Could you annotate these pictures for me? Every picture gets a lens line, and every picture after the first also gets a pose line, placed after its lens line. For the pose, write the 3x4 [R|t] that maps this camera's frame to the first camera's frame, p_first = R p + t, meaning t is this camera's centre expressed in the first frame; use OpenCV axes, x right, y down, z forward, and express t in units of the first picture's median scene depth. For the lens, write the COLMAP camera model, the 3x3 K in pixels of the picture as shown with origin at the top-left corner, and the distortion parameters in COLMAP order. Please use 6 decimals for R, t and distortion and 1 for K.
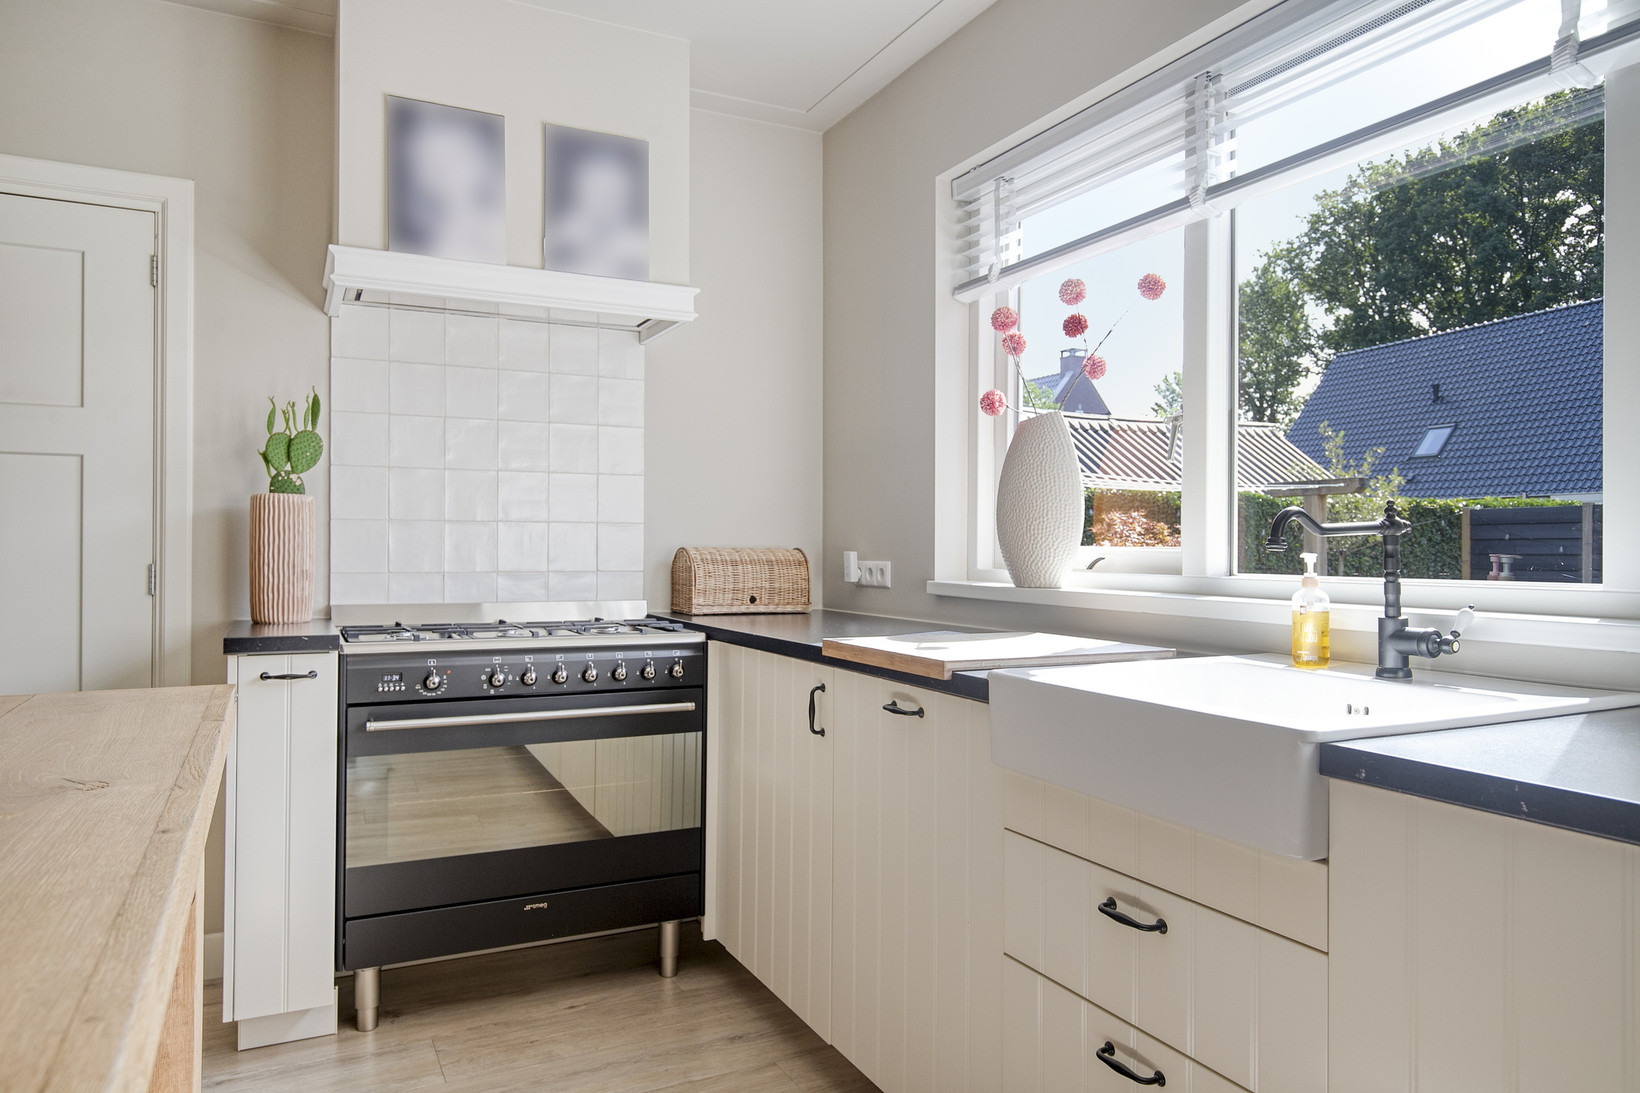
lens RADIAL K [[1079.5, 0, 824.3], [0, 1079.5, 557.4], [0, 0, 1]] dist [0.002437, 0.003476]
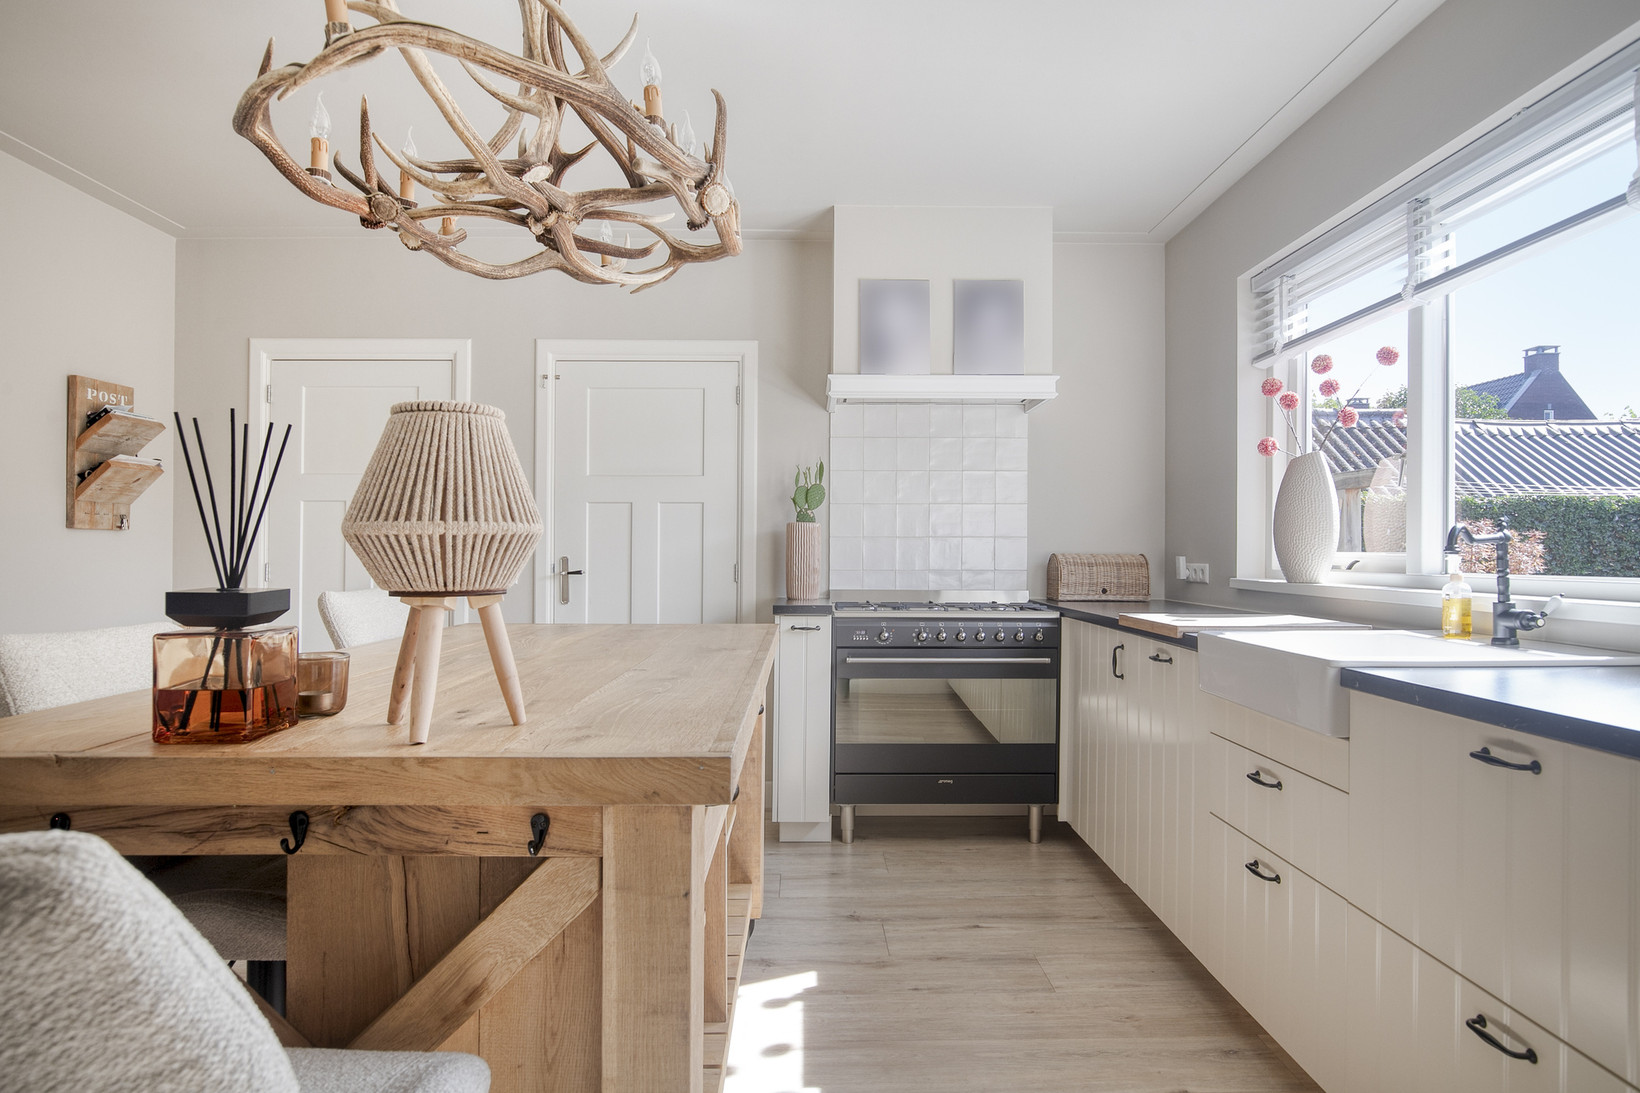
lens RADIAL K [[961.4, 0, 818.2], [0, 961.4, 549.8], [0, 0, 1]] dist [0.006652, 0.001755]
pose [[0.897803, -0.004552, -0.440374, 0.176745], [-0.001449, 0.999911, -0.013290, 0.003478], [0.440395, 0.012570, 0.897716, -0.329772]]
